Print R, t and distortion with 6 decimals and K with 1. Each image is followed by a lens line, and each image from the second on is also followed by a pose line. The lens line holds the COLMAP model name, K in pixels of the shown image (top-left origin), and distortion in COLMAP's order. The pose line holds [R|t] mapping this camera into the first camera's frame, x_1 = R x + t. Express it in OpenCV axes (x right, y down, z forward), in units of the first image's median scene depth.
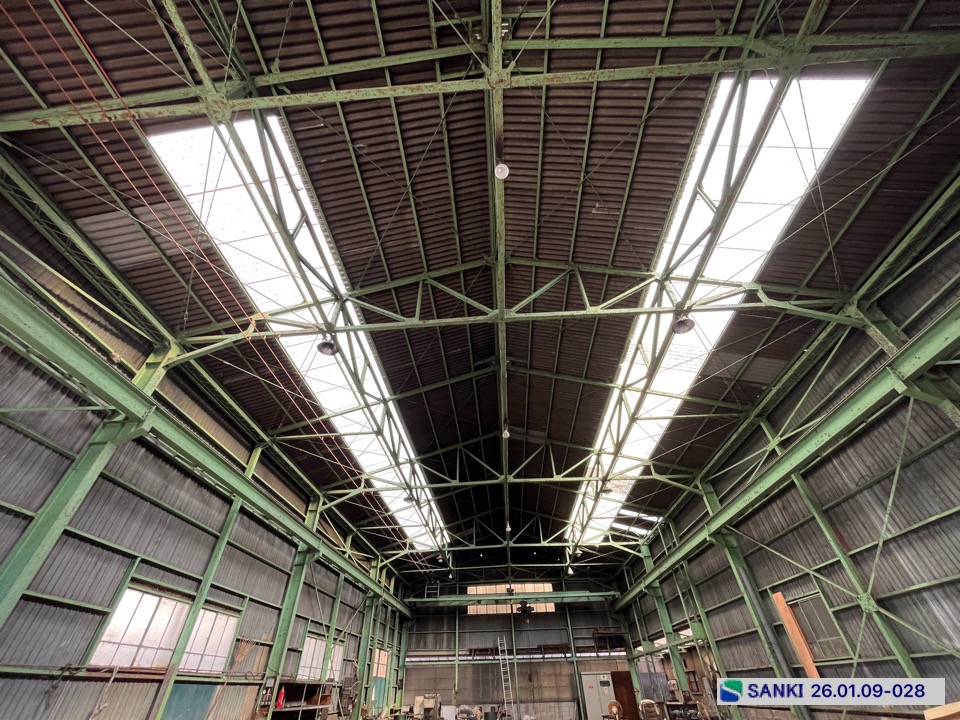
lens RADIAL K [[385.5, 0, 479.1], [0, 385.5, 361.0], [0, 0, 1]] dist [-0.002792, -0.000160]
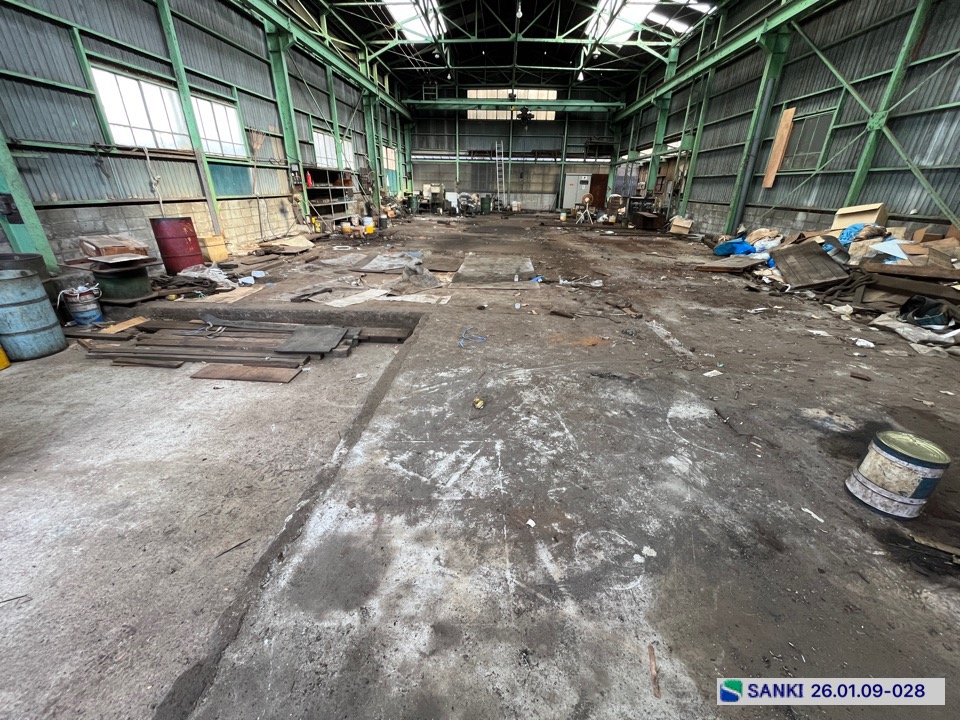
lens RADIAL K [[385.5, 0, 479.5], [0, 385.5, 361.6], [0, 0, 1]] dist [-0.002792, -0.000160]
pose [[0.999276, 0.030269, 0.023043, -0.002940], [-0.033607, 0.418604, 0.907547, 0.012529], [0.017825, -0.907664, 0.419318, 0.005435]]
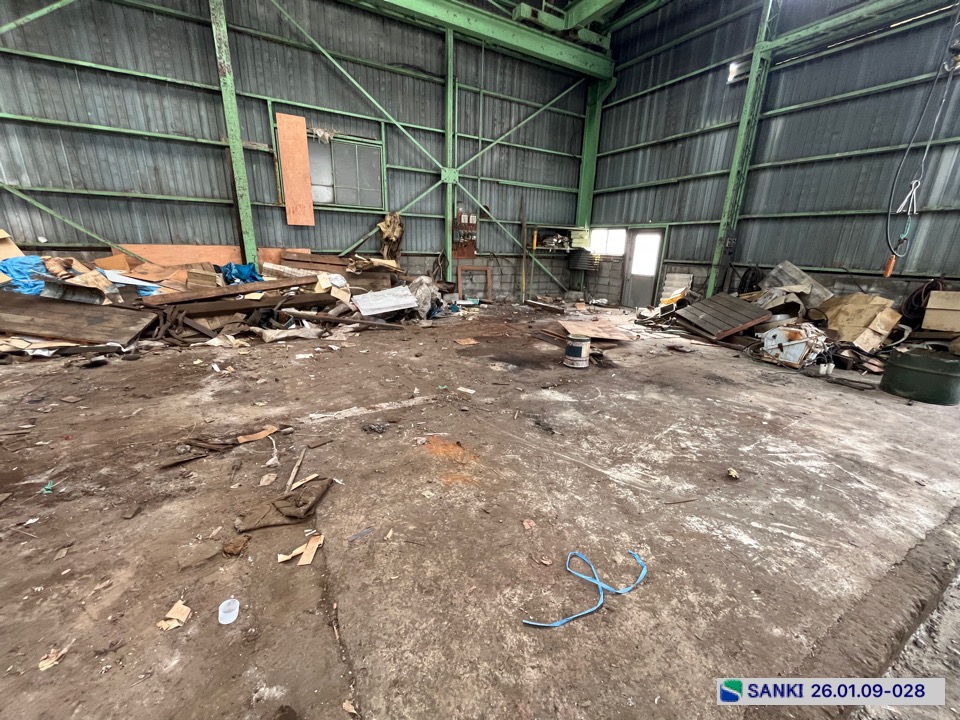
lens RADIAL K [[385.5, 0, 478.8], [0, 385.5, 361.4], [0, 0, 1]] dist [-0.002792, -0.000160]
pose [[-0.549256, -0.238585, 0.800872, -0.046852], [-0.560317, 0.816165, -0.141137, 0.194762], [-0.619970, -0.526263, -0.581966, 0.203034]]
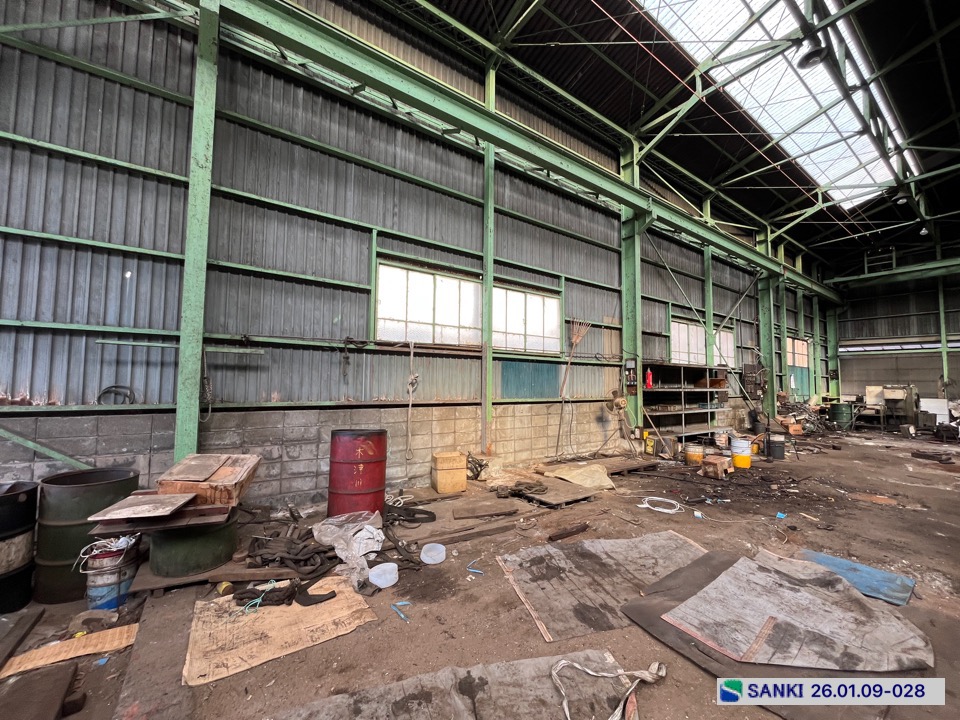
lens RADIAL K [[385.5, 0, 478.7], [0, 385.5, 361.4], [0, 0, 1]] dist [-0.002792, -0.000160]
pose [[0.628691, -0.014574, -0.777518, -0.058006], [0.487478, 0.786384, 0.379428, 0.196276], [0.605898, -0.617566, 0.501497, 0.214332]]
